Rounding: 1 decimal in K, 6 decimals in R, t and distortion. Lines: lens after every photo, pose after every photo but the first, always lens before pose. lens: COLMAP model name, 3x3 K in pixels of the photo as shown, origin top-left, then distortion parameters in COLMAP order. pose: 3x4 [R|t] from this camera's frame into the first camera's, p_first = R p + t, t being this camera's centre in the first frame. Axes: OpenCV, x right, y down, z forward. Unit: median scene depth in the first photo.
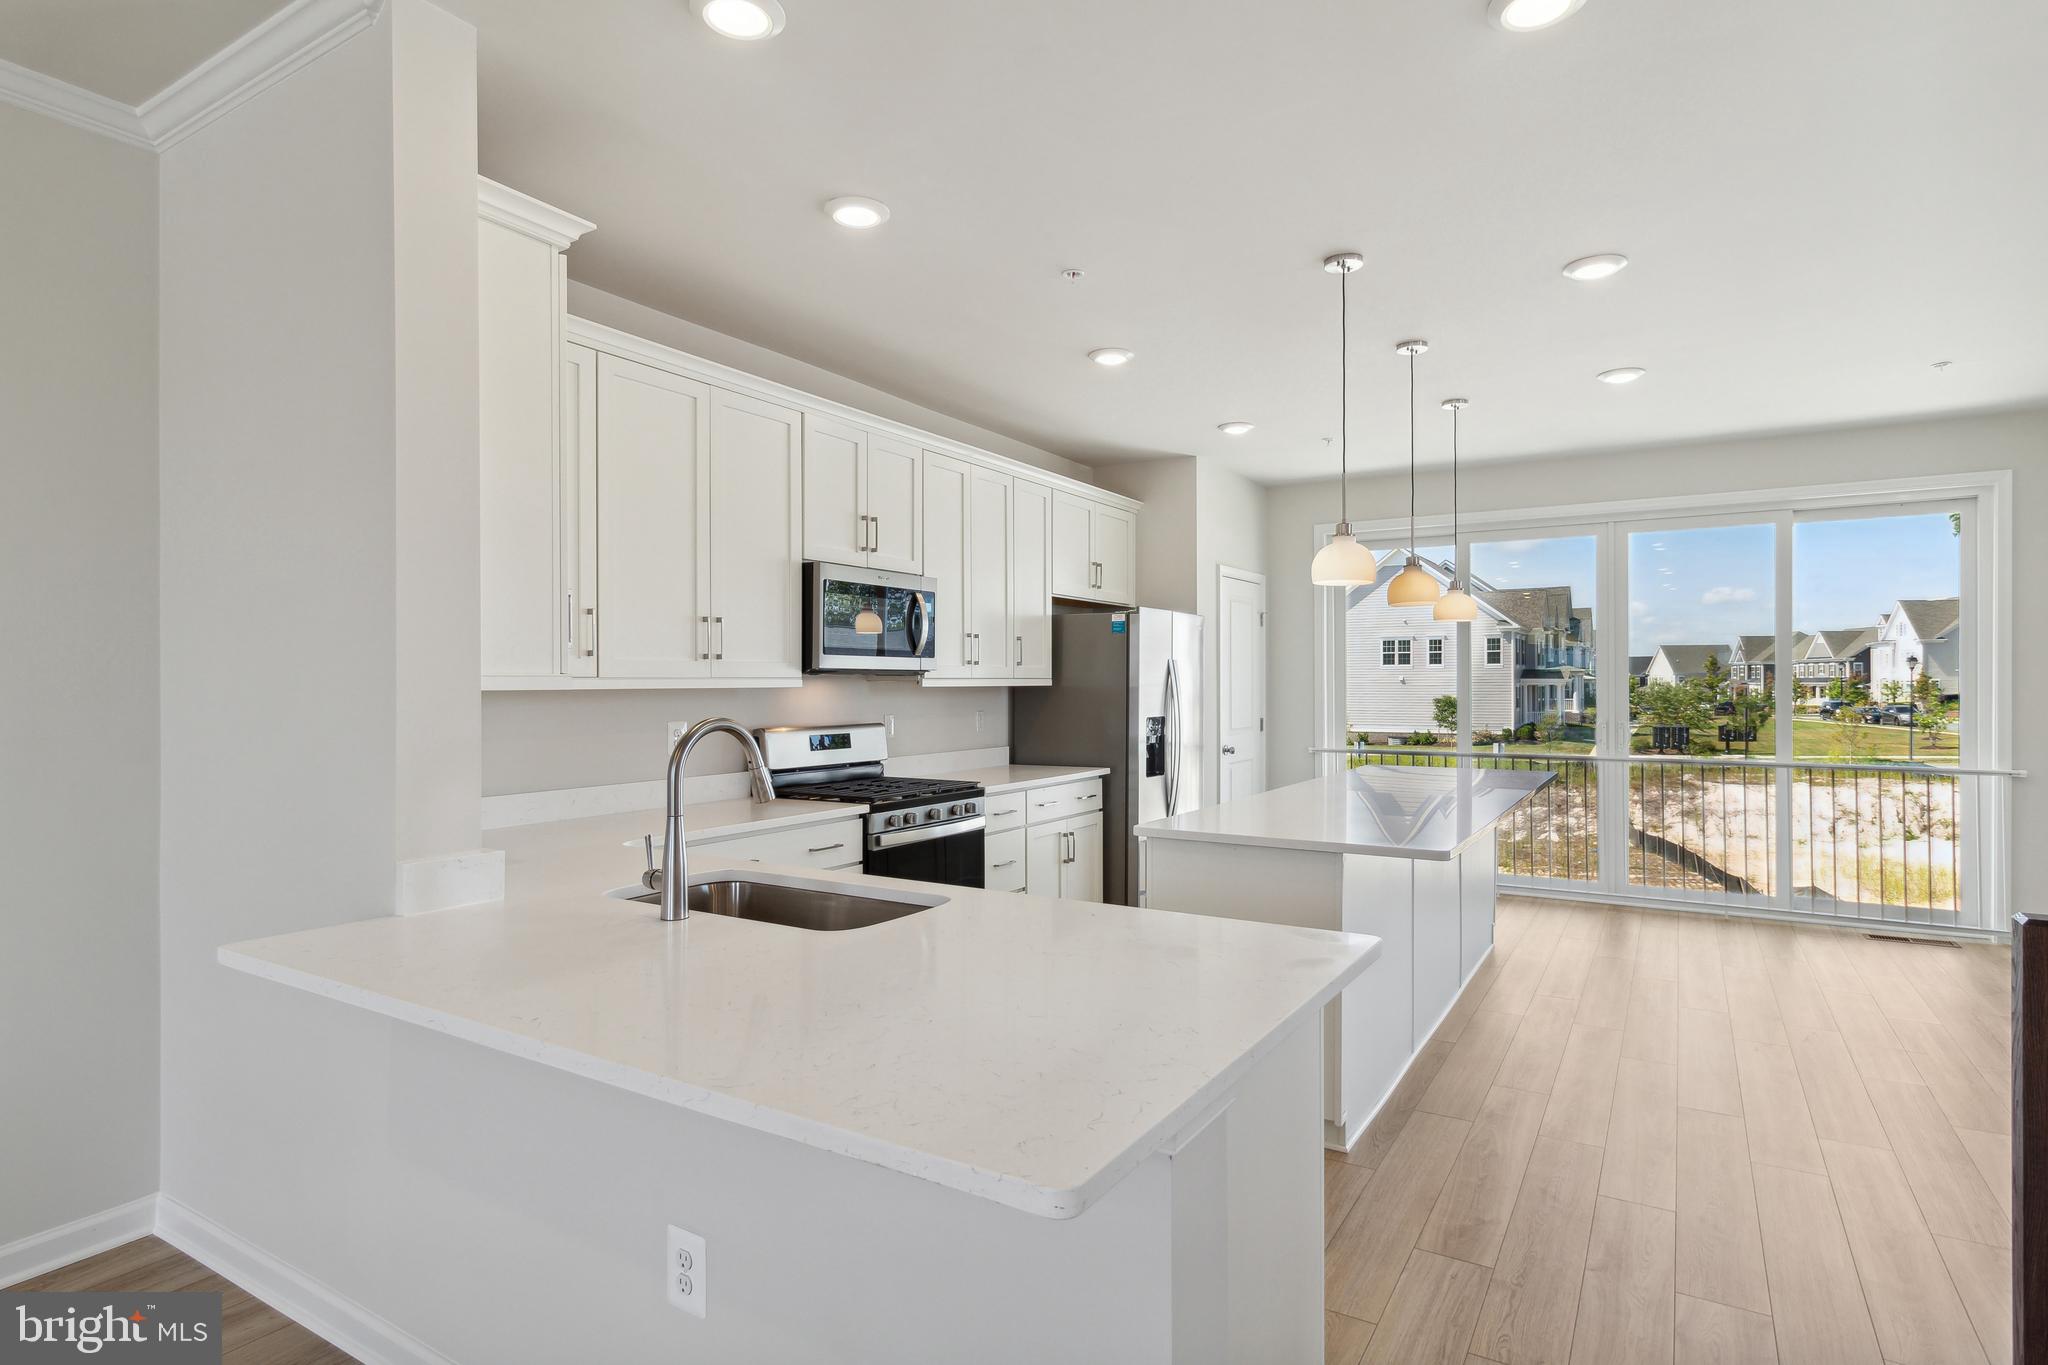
lens RADIAL K [[1046.6, 0, 1019.5], [0, 1046.6, 686.4], [0, 0, 1]] dist [0.001669, -0.002188]
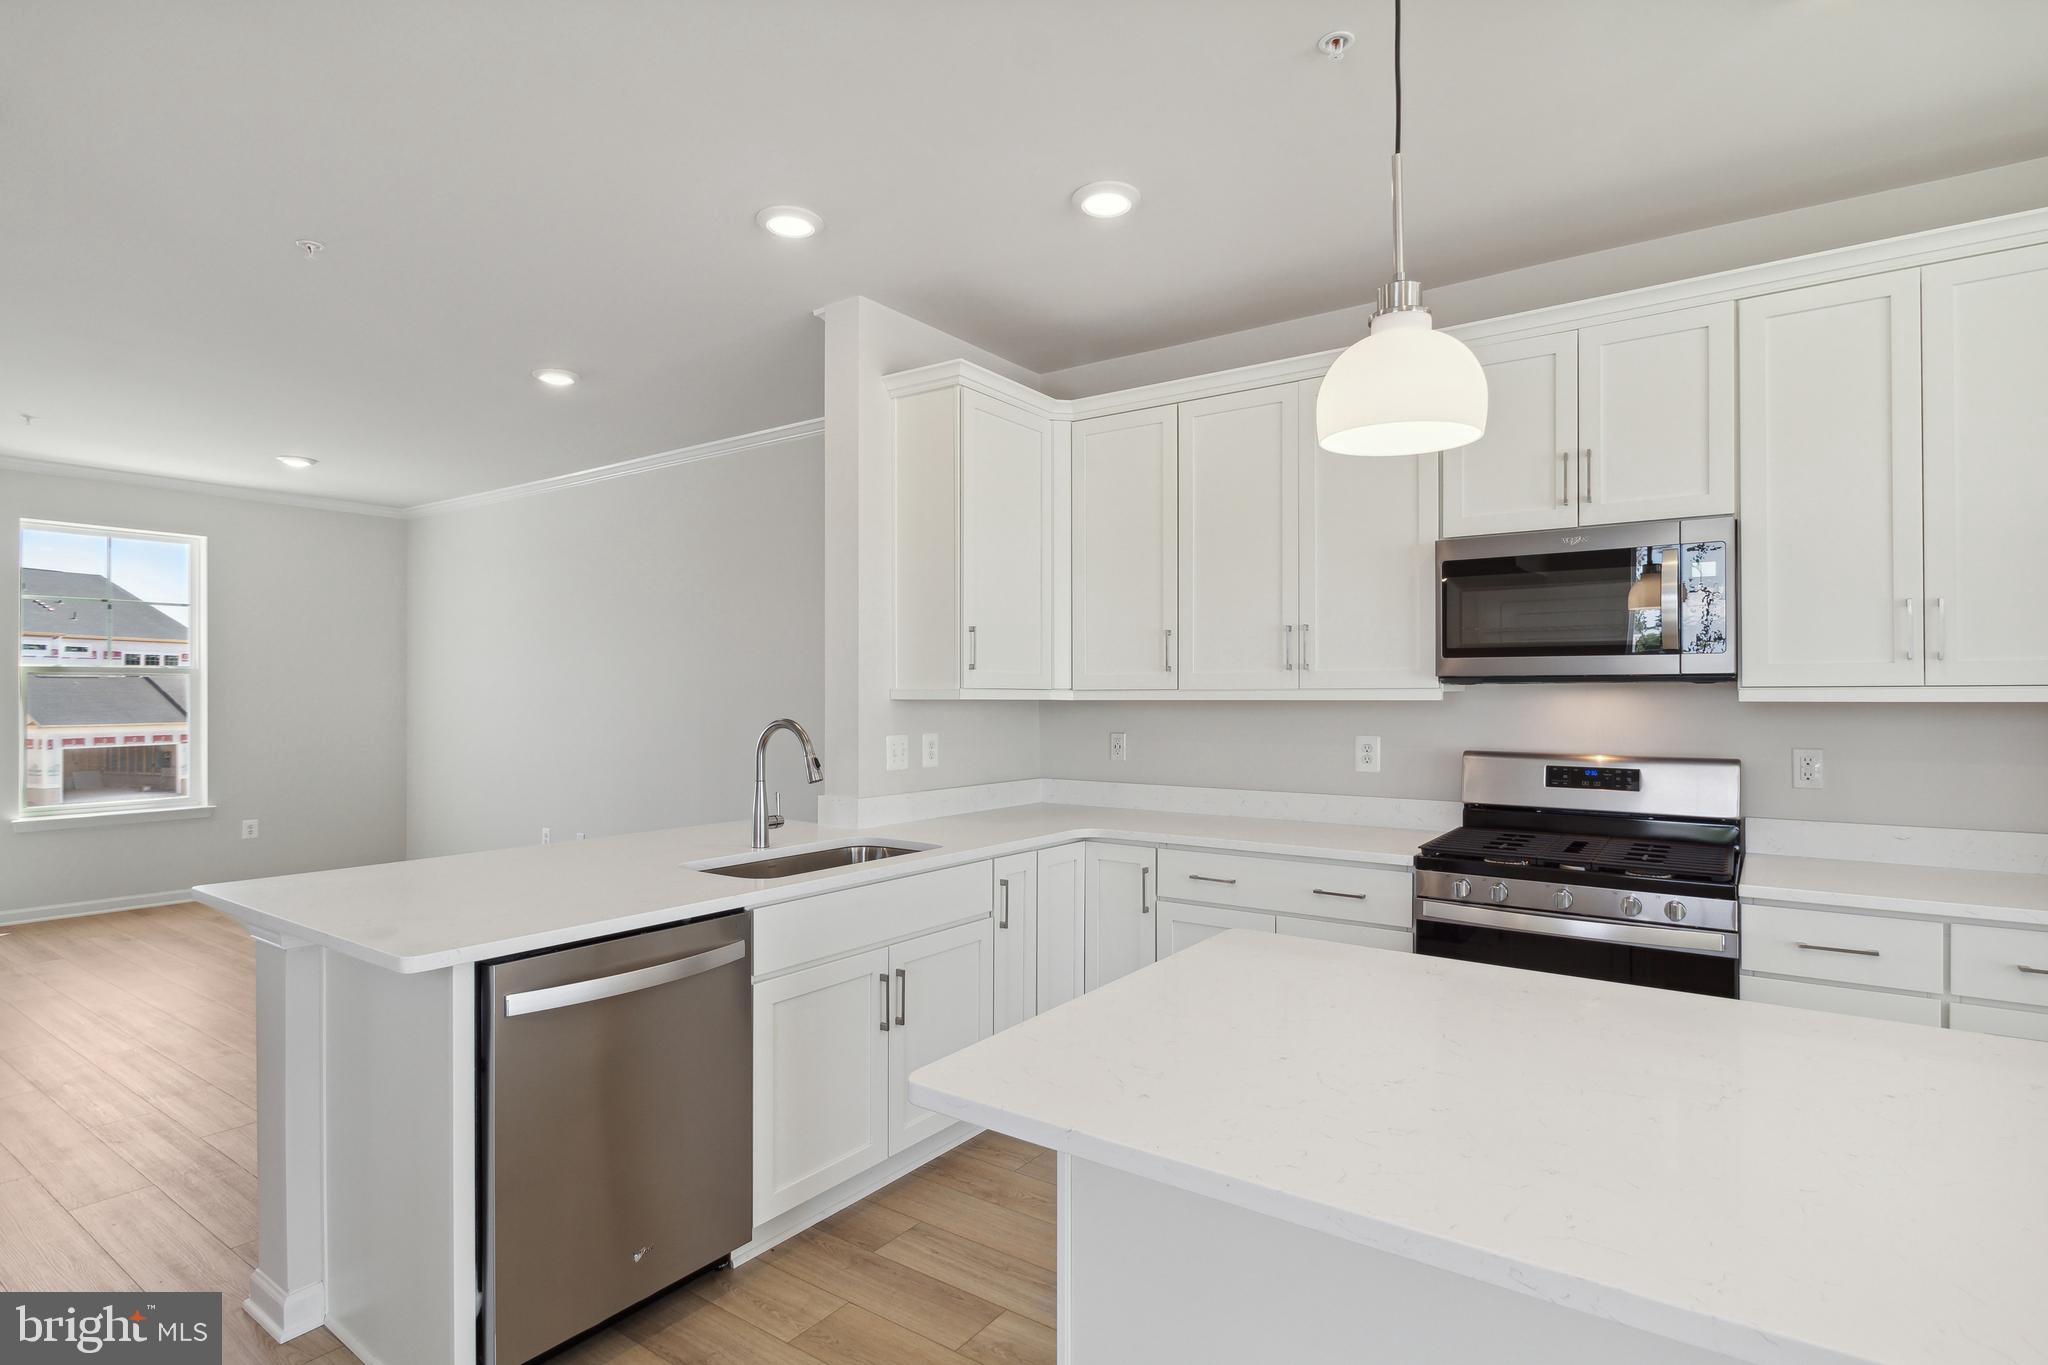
lens RADIAL K [[1046.6, 0, 1070.7], [0, 1046.6, 690.4], [0, 0, 1]] dist [0.001669, -0.002188]
pose [[-0.042666, -0.004889, -0.999077, 0.406664], [-0.005931, 0.999972, -0.004640, -0.000649], [0.999072, 0.005728, -0.042694, 0.517003]]
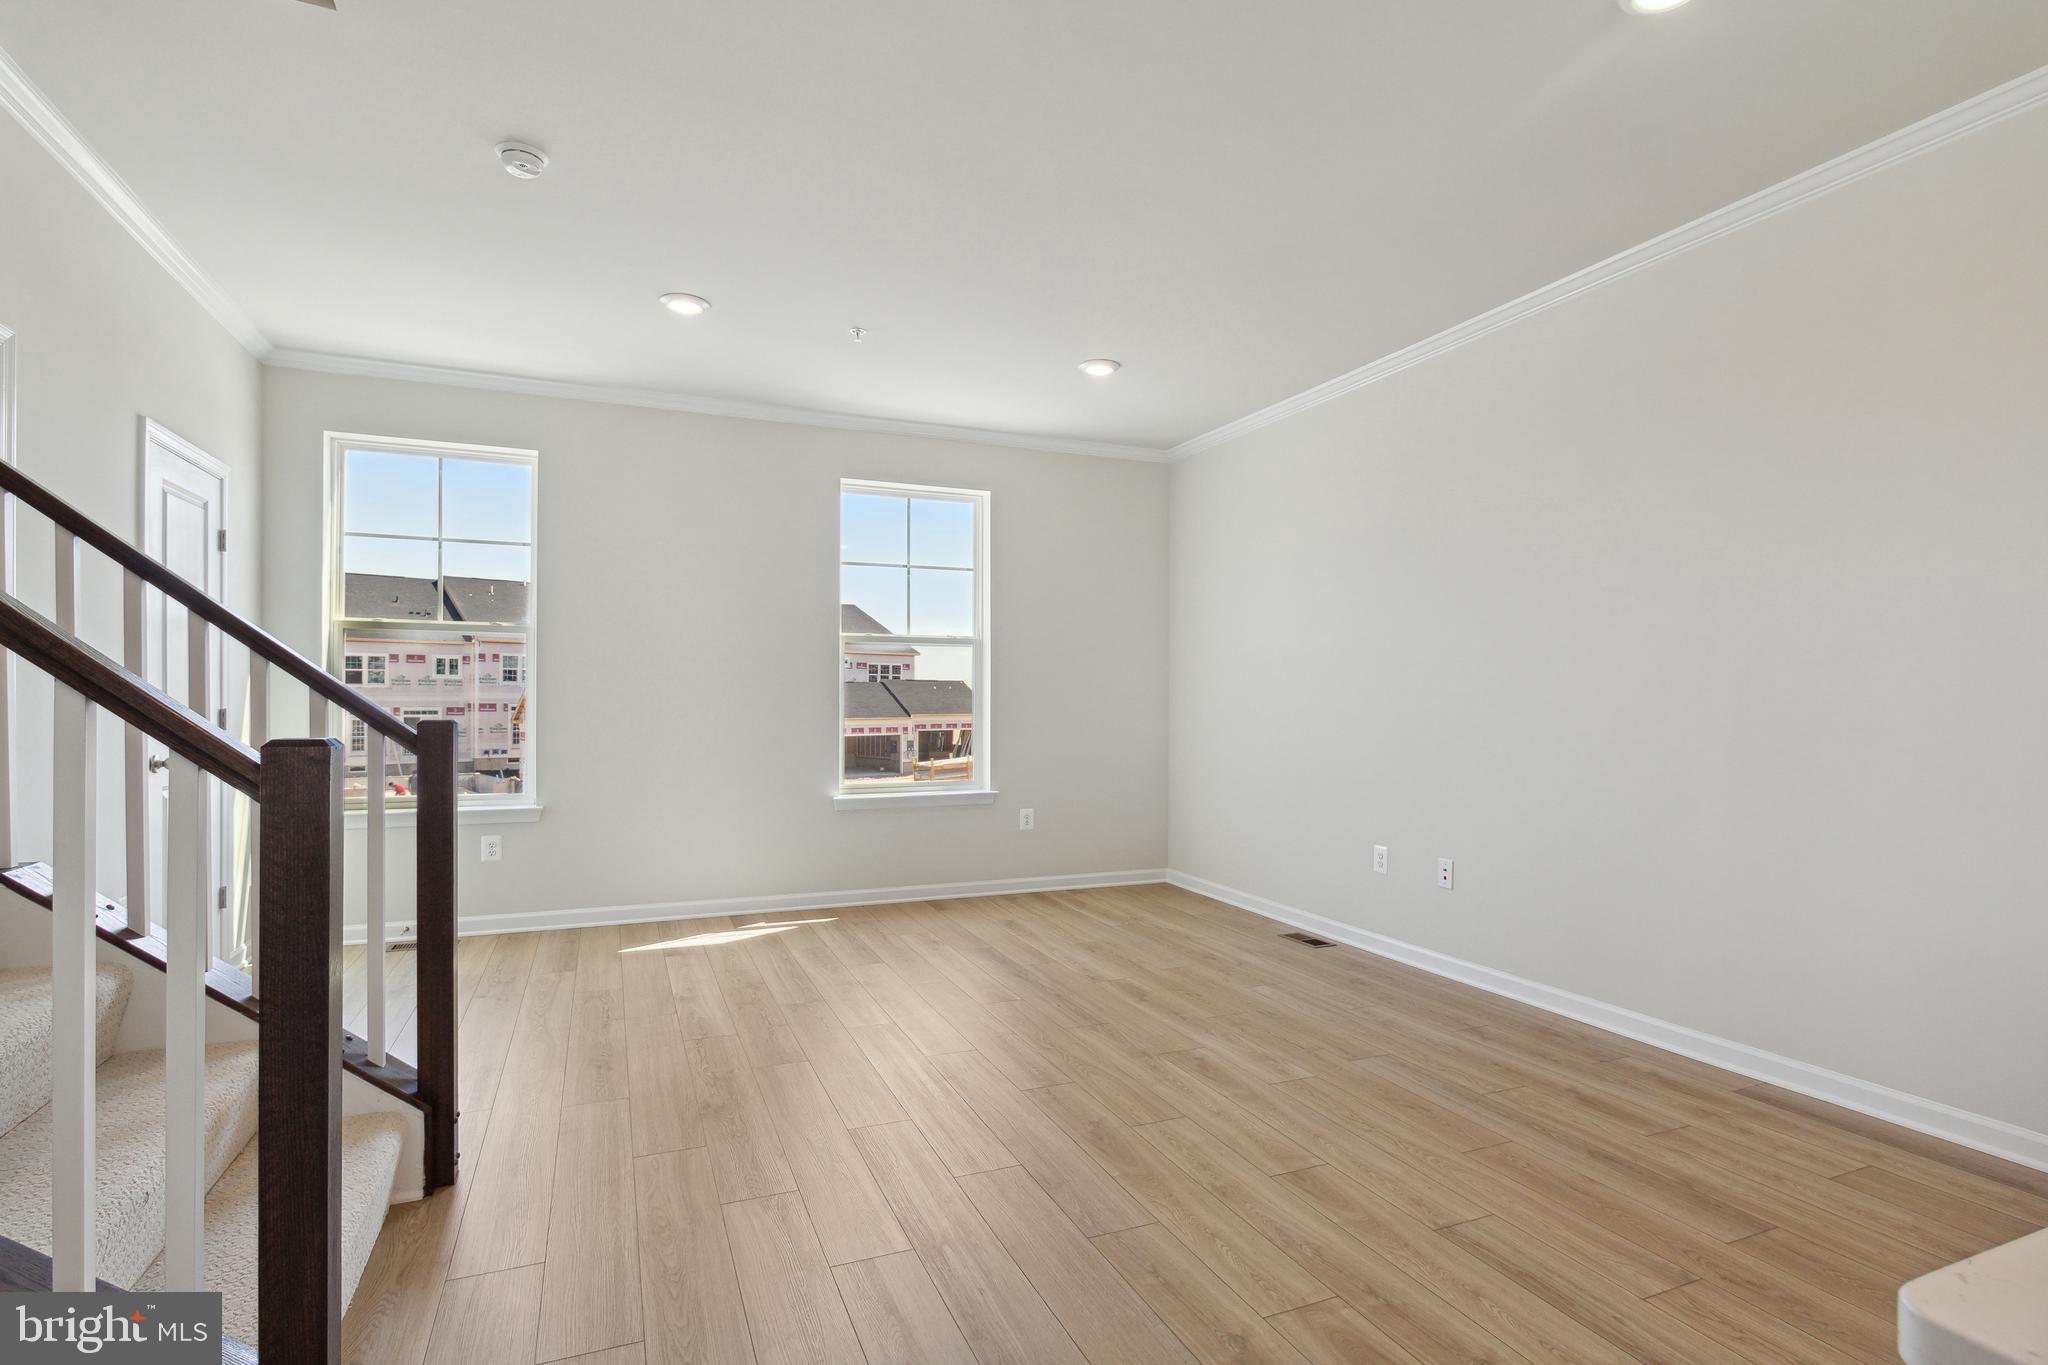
lens RADIAL K [[1046.6, 0, 1036.2], [0, 1046.6, 675.2], [0, 0, 1]] dist [0.001669, -0.002188]
pose [[-0.576742, -0.019019, -0.816705, 0.115164], [-0.005421, 0.999796, -0.019455, 0.032890], [0.816908, -0.006793, -0.576728, 0.153006]]
